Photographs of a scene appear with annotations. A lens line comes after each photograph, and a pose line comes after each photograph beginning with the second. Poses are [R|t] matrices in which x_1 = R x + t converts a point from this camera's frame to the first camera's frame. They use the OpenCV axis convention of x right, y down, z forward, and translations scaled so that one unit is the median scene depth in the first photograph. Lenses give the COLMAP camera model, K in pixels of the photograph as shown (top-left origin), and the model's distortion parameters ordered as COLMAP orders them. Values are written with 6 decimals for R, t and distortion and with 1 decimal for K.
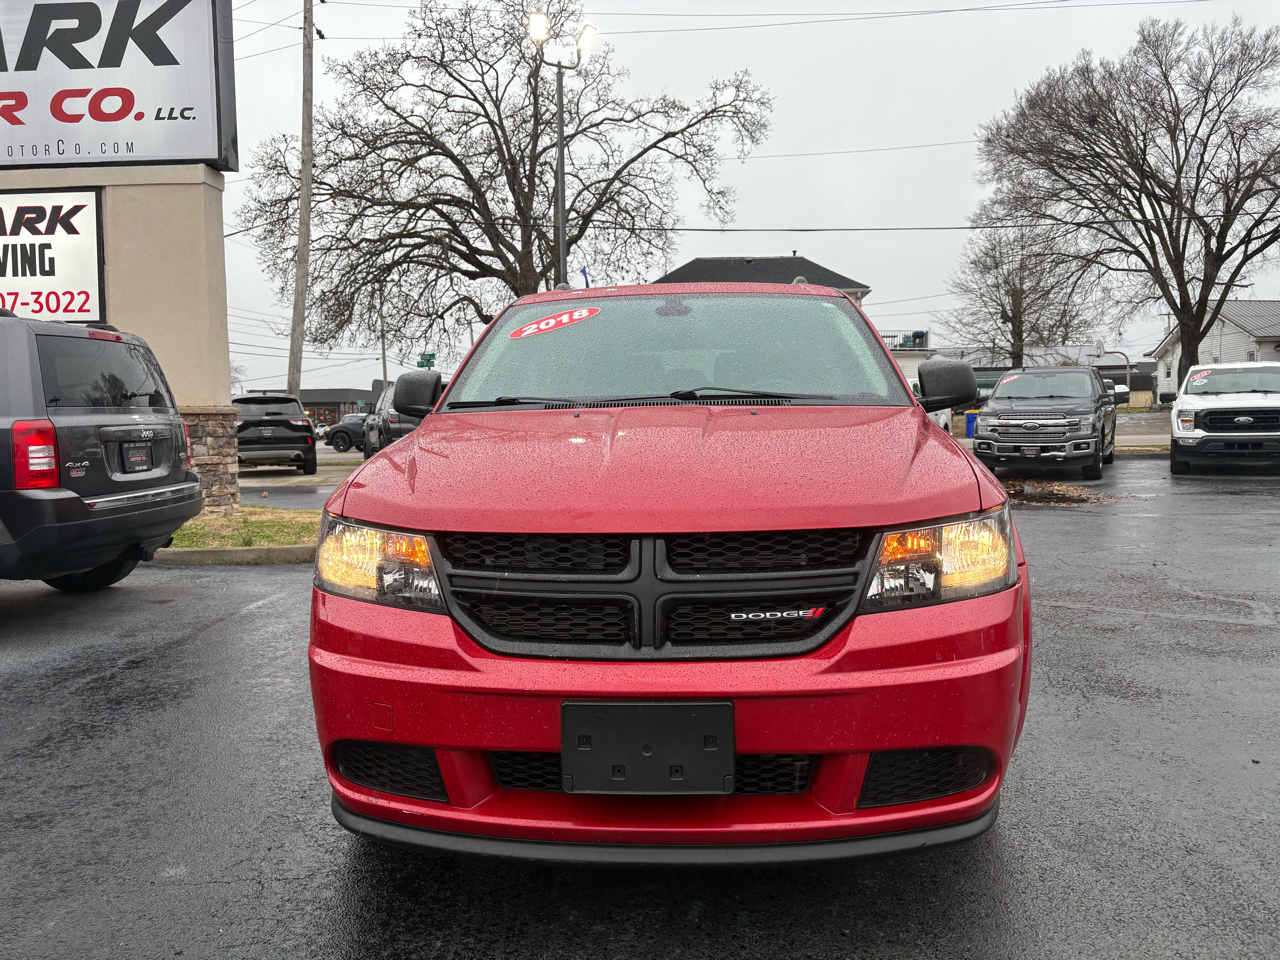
lens RADIAL K [[978.6, 0, 643.2], [0, 978.6, 477.4], [0, 0, 1]] dist [0.028863, -0.026155]
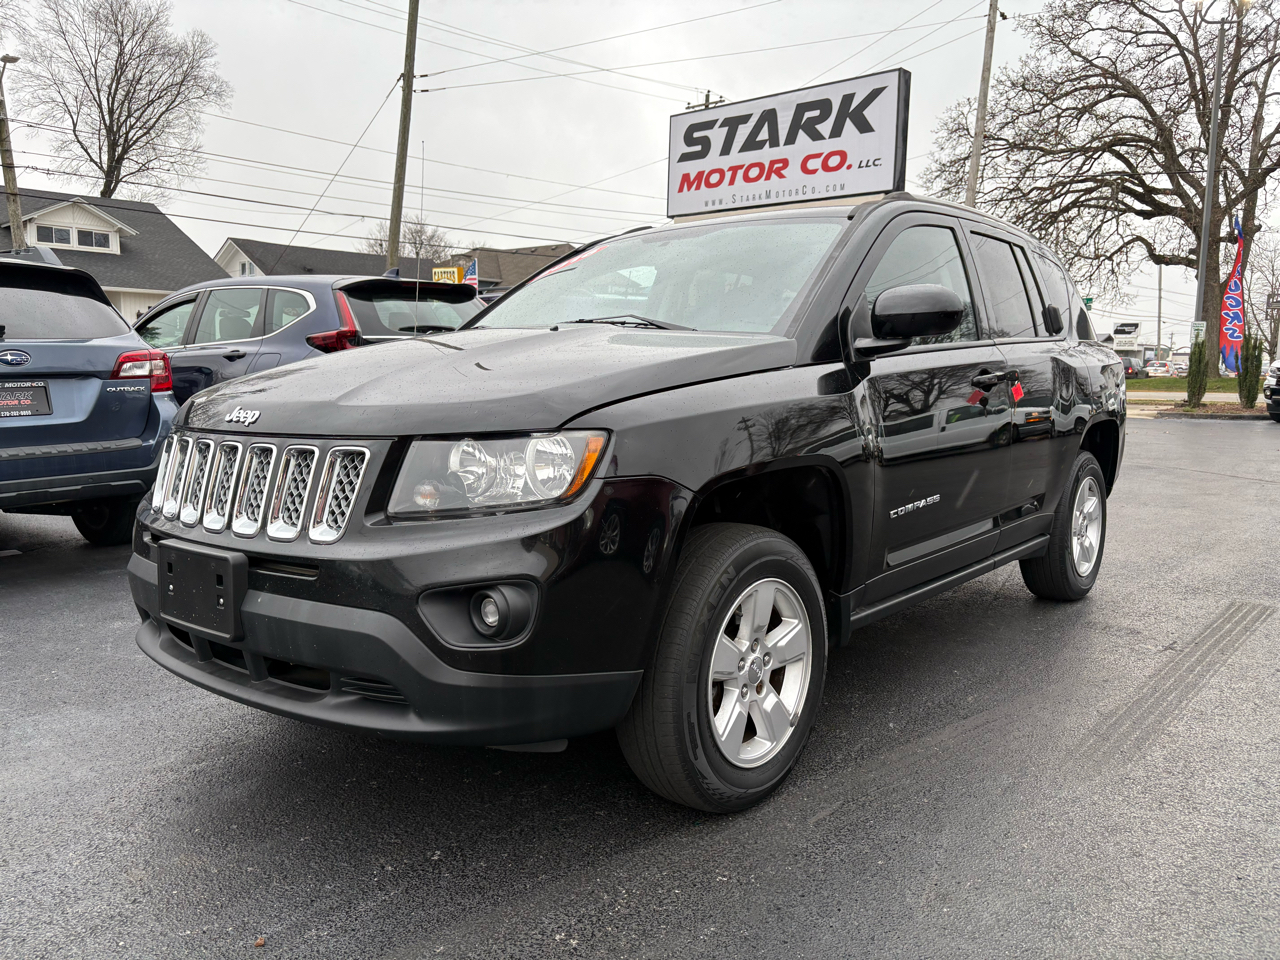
lens RADIAL K [[978.6, 0, 639.0], [0, 978.6, 490.1], [0, 0, 1]] dist [0.028863, -0.026155]
pose [[0.790138, 0.104472, -0.603960, 0.051689], [-0.060179, 0.993829, 0.093181, 0.006555], [0.609968, -0.037280, 0.791549, -0.106607]]
